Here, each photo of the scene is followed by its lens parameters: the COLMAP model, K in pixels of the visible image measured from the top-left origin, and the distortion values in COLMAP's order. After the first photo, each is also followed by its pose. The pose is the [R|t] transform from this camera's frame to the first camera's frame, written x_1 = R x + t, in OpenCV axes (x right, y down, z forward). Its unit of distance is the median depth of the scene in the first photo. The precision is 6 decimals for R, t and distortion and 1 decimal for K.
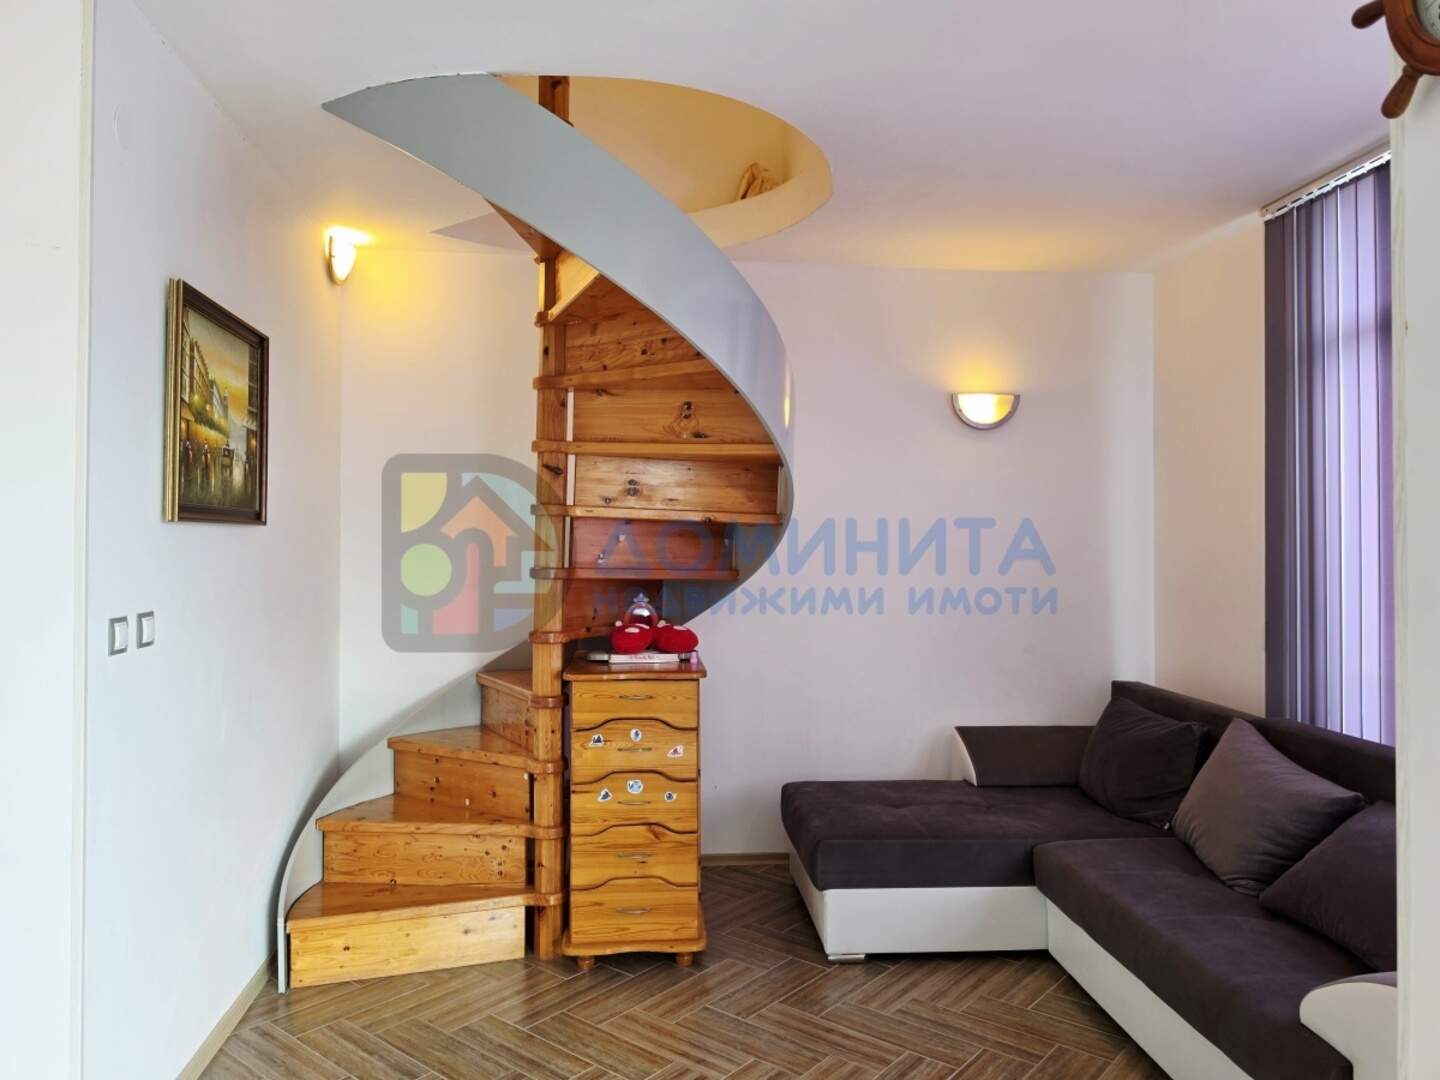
lens RADIAL K [[993.1, 0, 721.6], [0, 993.1, 521.4], [0, 0, 1]] dist [0.085967, -0.134316]
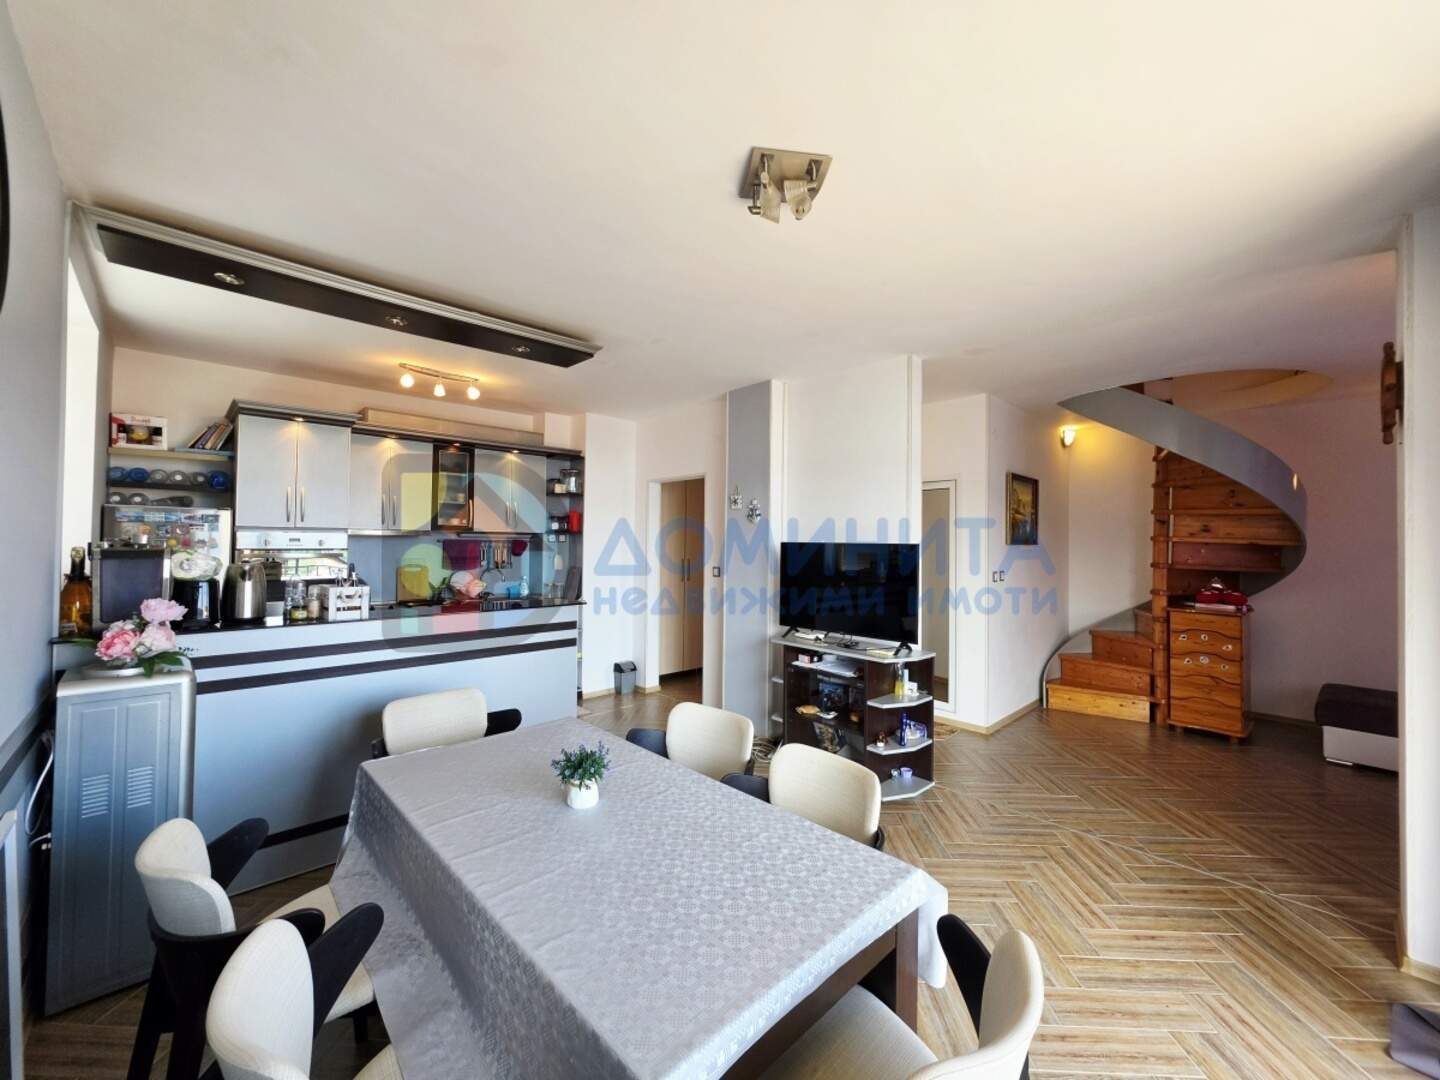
lens RADIAL K [[582.0, 0, 722.1], [0, 582.0, 533.2], [0, 0, 1]] dist [-0.000295, -0.000063]
pose [[0.603300, -0.006991, -0.797484, 0.303226], [0.004308, 0.999976, -0.005507, -0.021674], [0.797503, -0.000113, 0.603316, -0.667415]]
